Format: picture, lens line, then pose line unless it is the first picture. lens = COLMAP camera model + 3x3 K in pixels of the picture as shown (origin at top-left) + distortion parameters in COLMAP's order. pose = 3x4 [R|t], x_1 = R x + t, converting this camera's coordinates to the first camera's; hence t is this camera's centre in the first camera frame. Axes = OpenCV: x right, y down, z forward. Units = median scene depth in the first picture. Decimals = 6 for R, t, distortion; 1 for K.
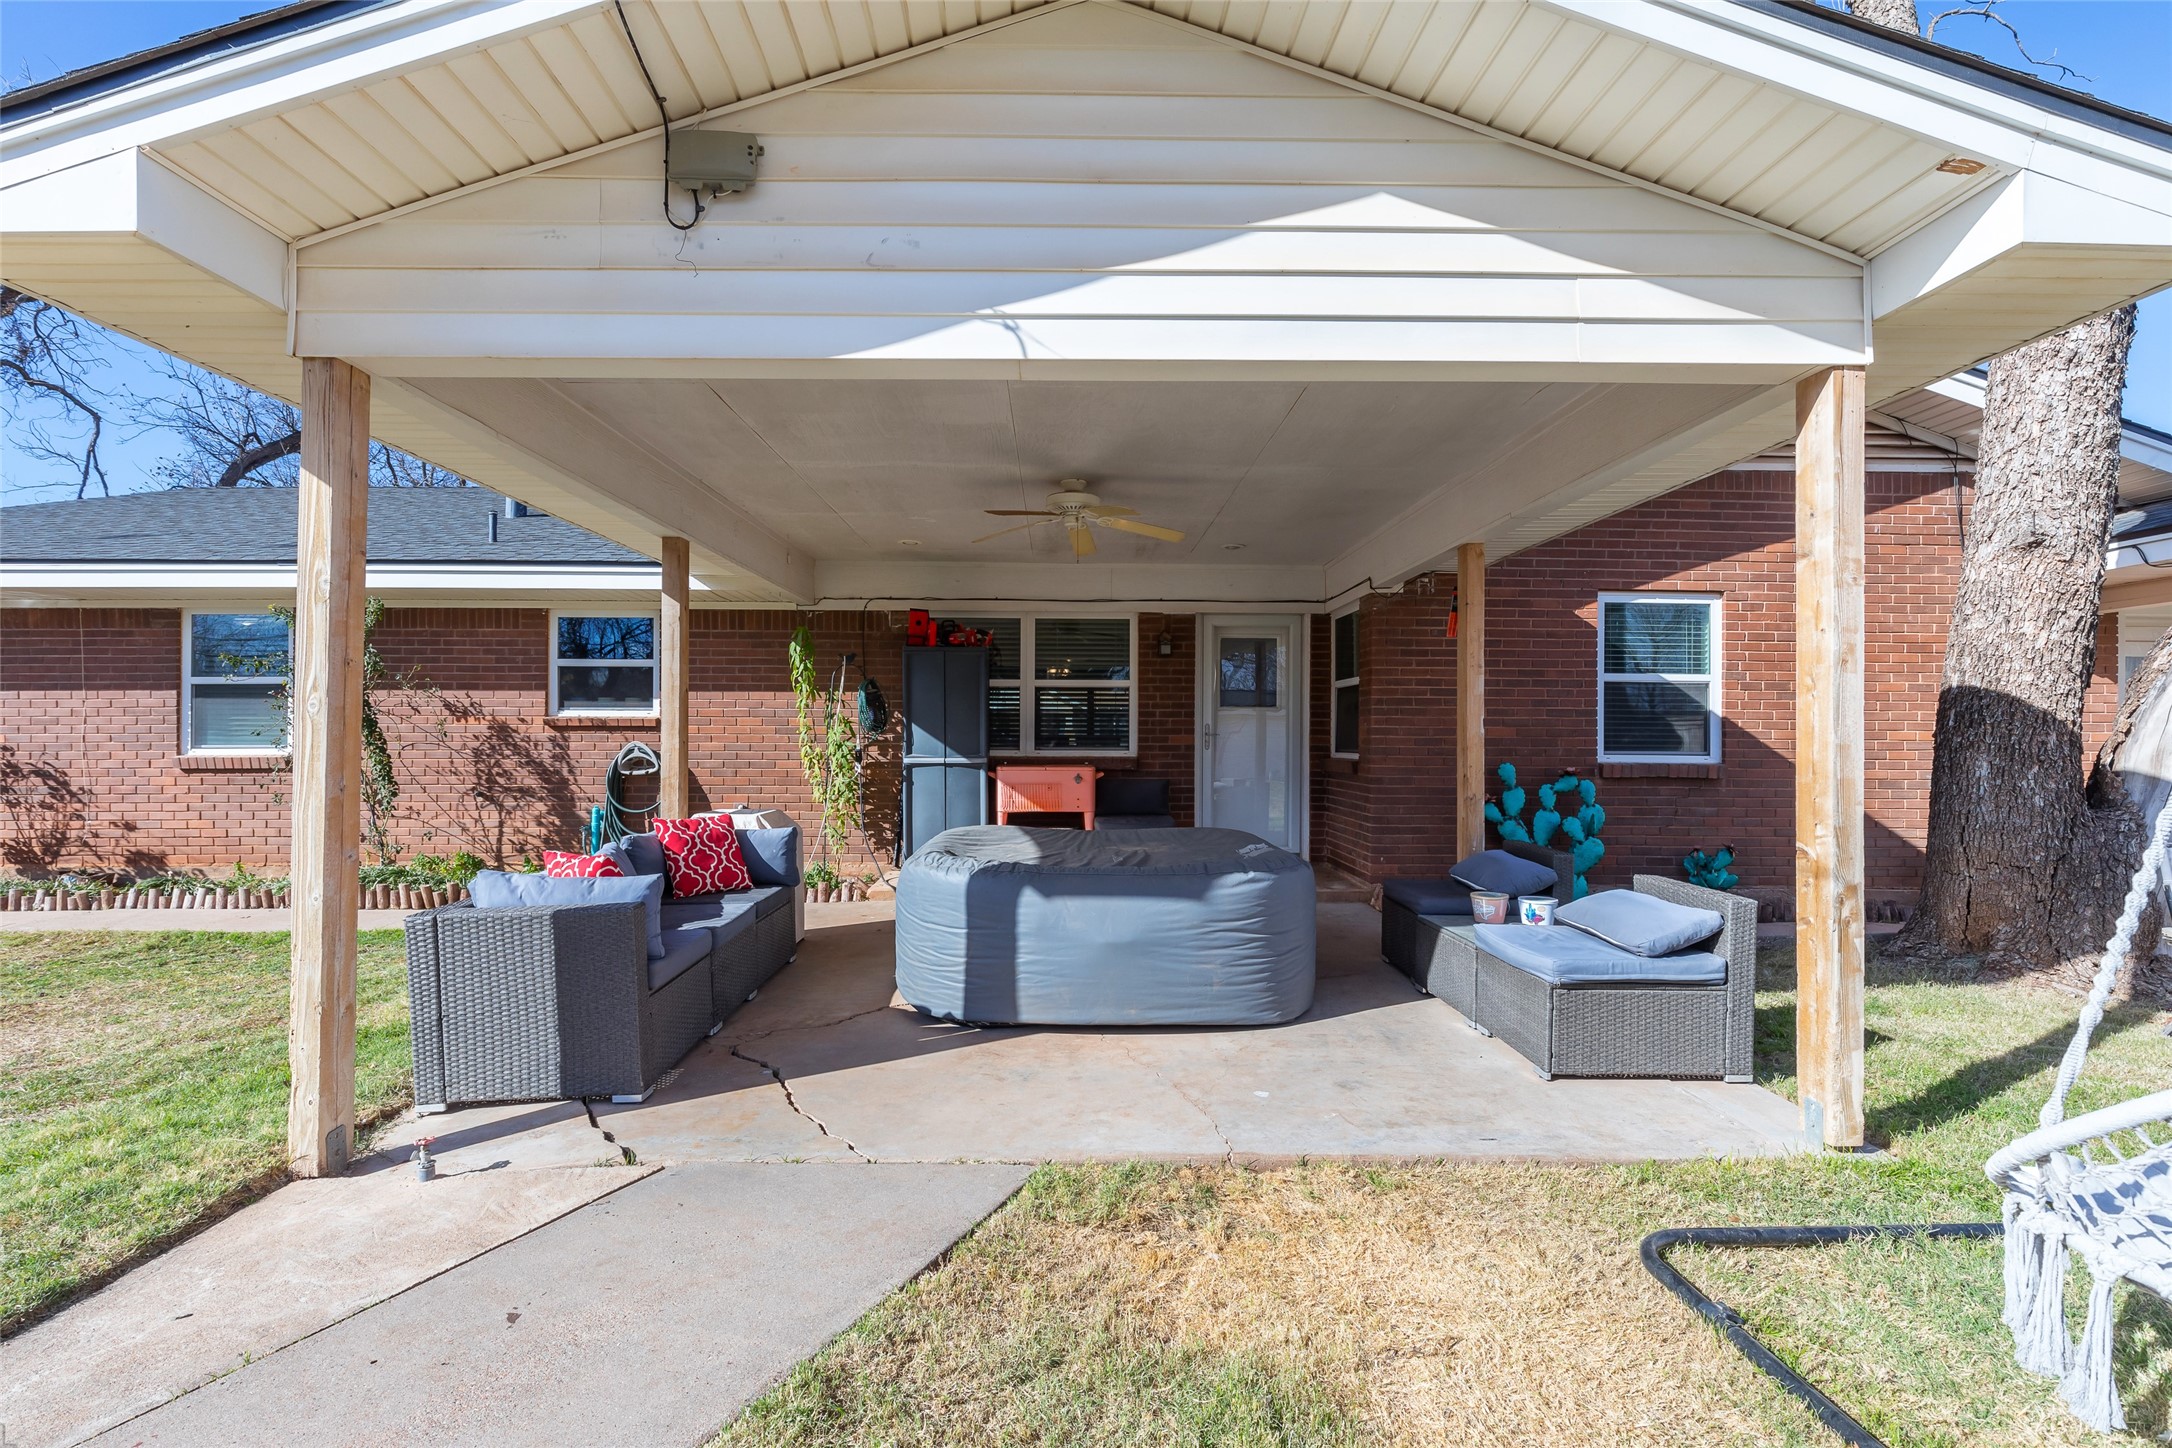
lens RADIAL K [[1050.6, 0, 1081.4], [0, 1050.6, 730.6], [0, 0, 1]] dist [-0.001526, -0.000886]
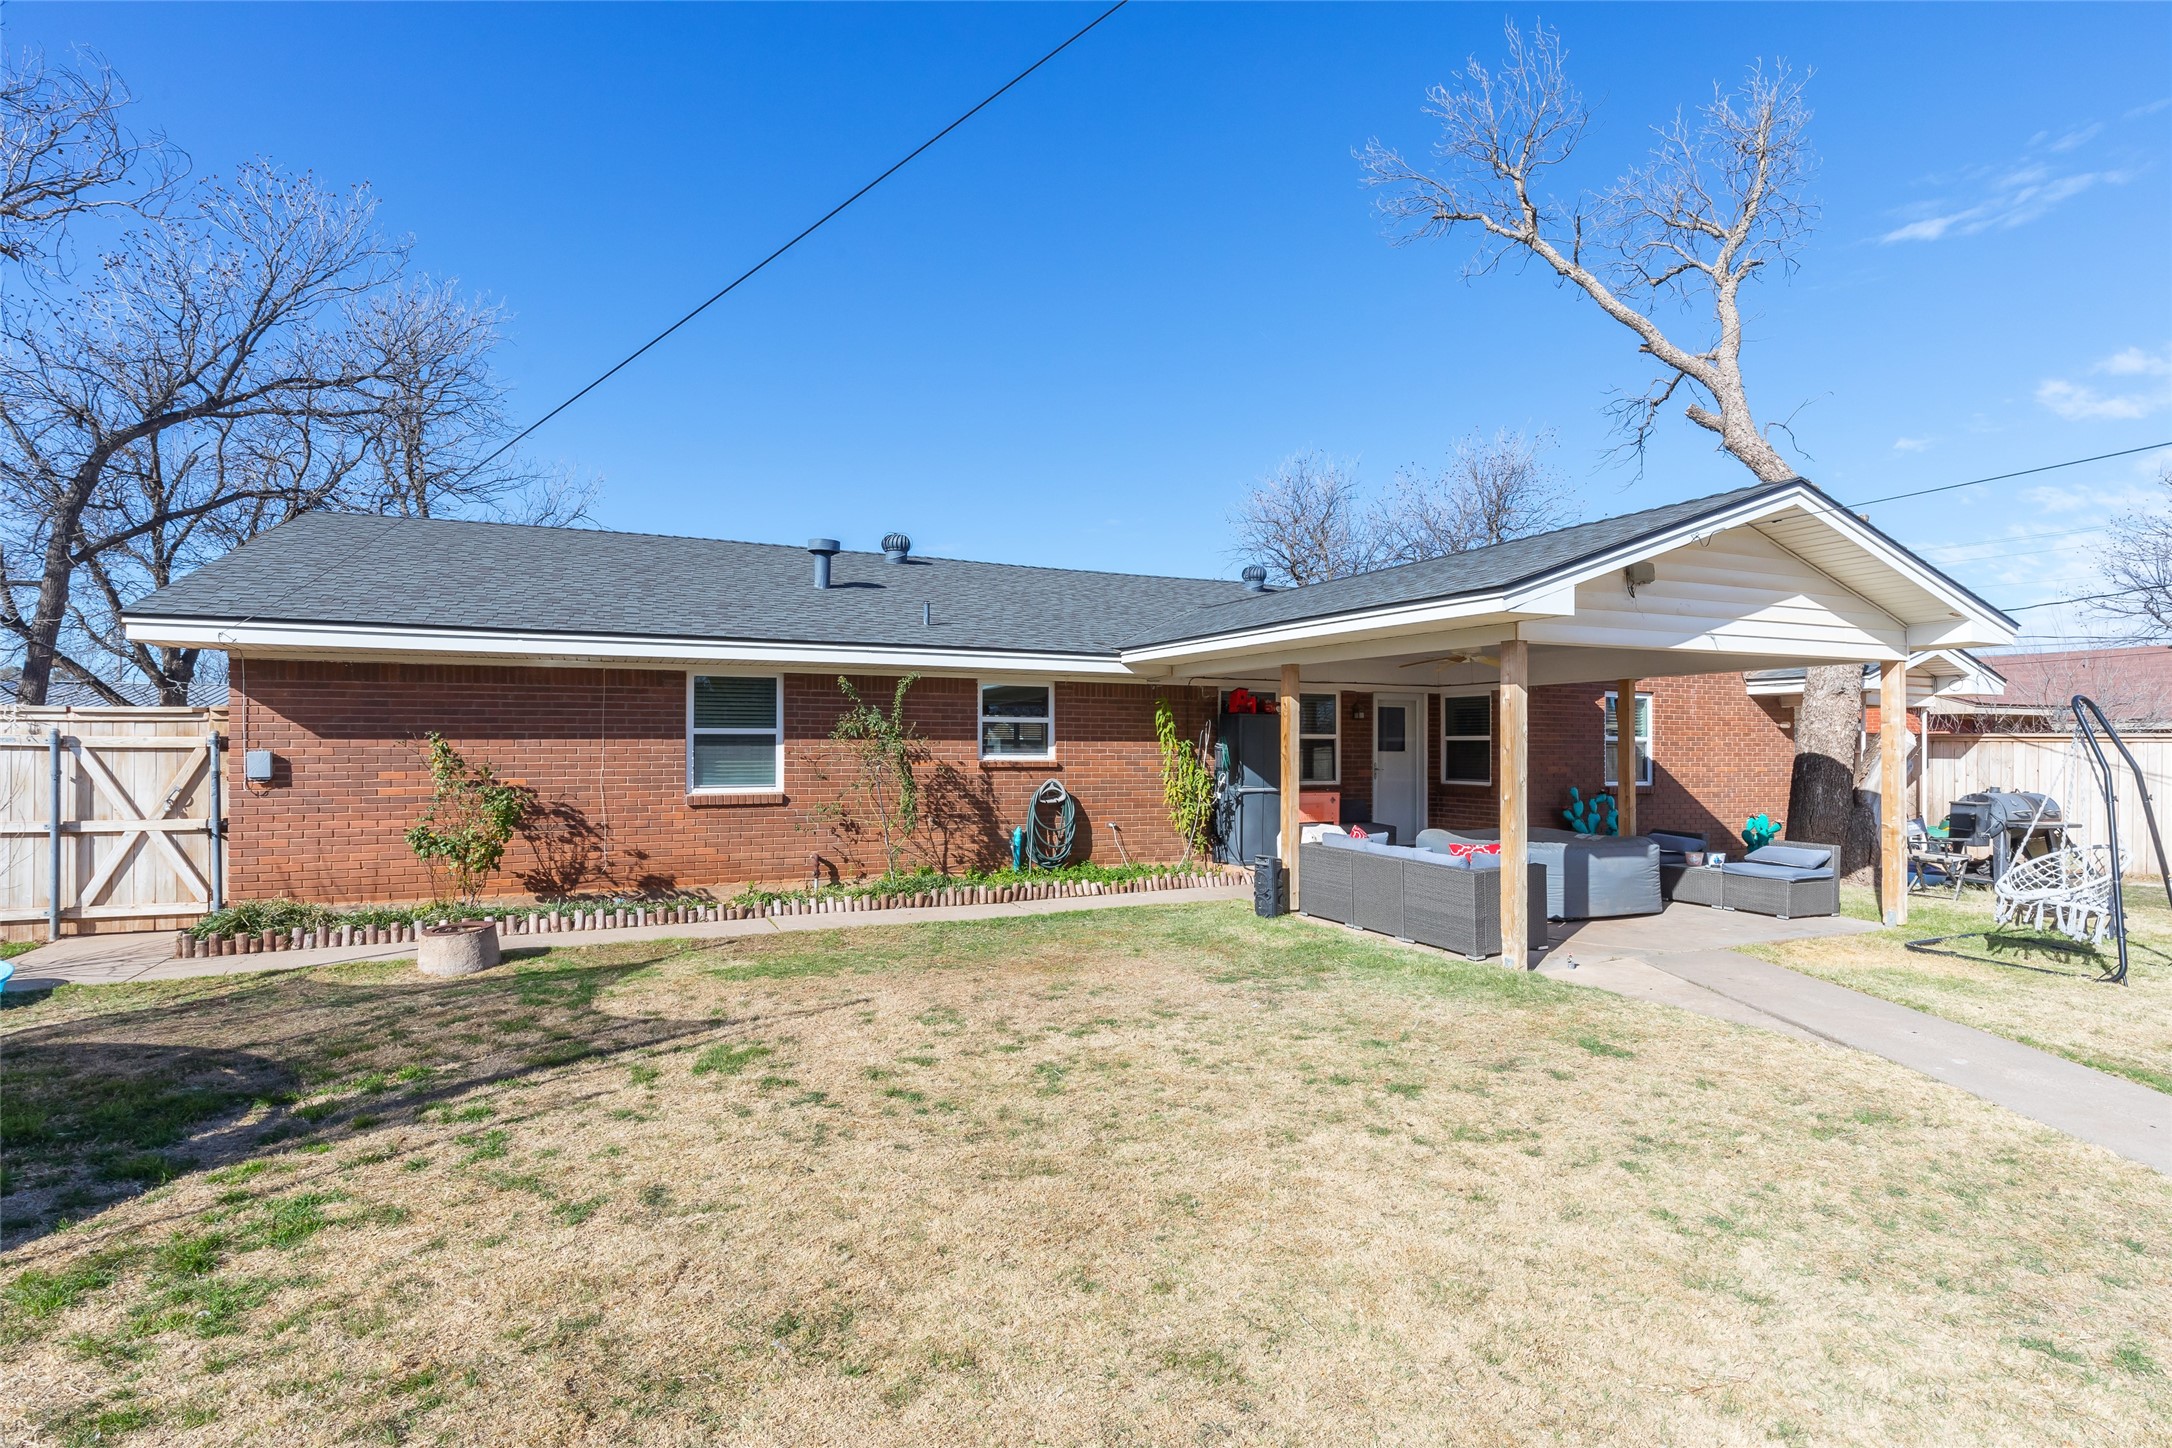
lens RADIAL K [[1118.9, 0, 1087.6], [0, 1118.9, 732.1], [0, 0, 1]] dist [-0.001911, -0.001159]
pose [[0.915120, 0.006065, 0.403136, -0.958178], [-0.004995, 0.999981, -0.003704, -0.044328], [-0.403151, 0.001376, 0.915133, -0.347942]]
